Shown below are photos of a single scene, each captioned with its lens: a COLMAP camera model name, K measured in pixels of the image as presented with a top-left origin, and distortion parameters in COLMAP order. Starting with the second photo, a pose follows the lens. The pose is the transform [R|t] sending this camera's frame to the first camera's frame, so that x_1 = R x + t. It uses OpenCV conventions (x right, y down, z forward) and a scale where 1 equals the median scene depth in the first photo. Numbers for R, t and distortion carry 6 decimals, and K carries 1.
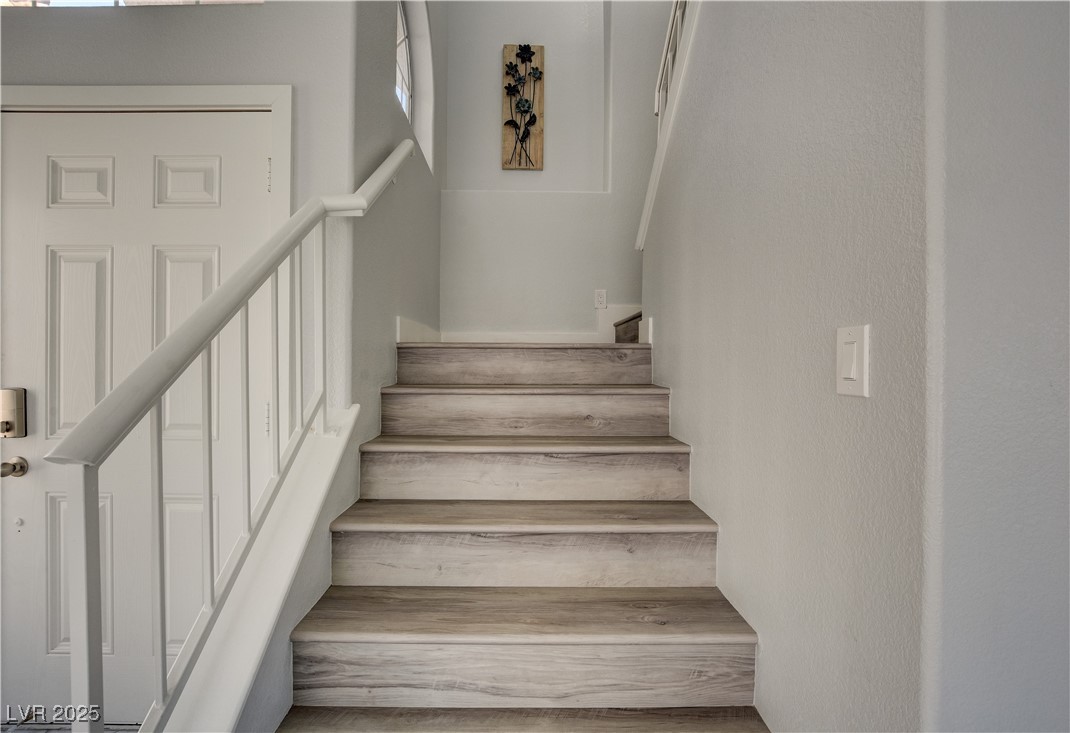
lens RADIAL K [[495.0, 0, 533.4], [0, 495.0, 368.8], [0, 0, 1]] dist [-0.029421, 0.000947]
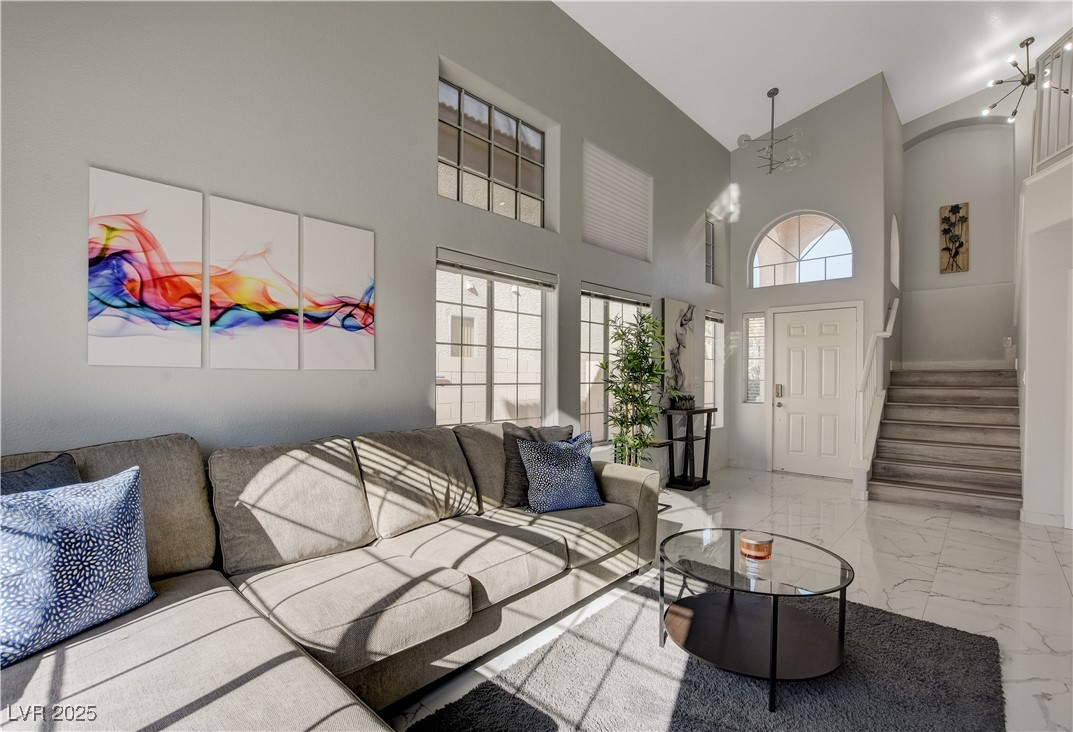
lens RADIAL K [[496.4, 0, 516.3], [0, 496.4, 381.6], [0, 0, 1]] dist [-0.029421, 0.000947]
pose [[0.702755, 0.003930, -0.711421, 0.118313], [-0.004406, 0.999990, 0.001172, 0.010857], [0.711418, 0.002311, 0.702765, -1.461071]]
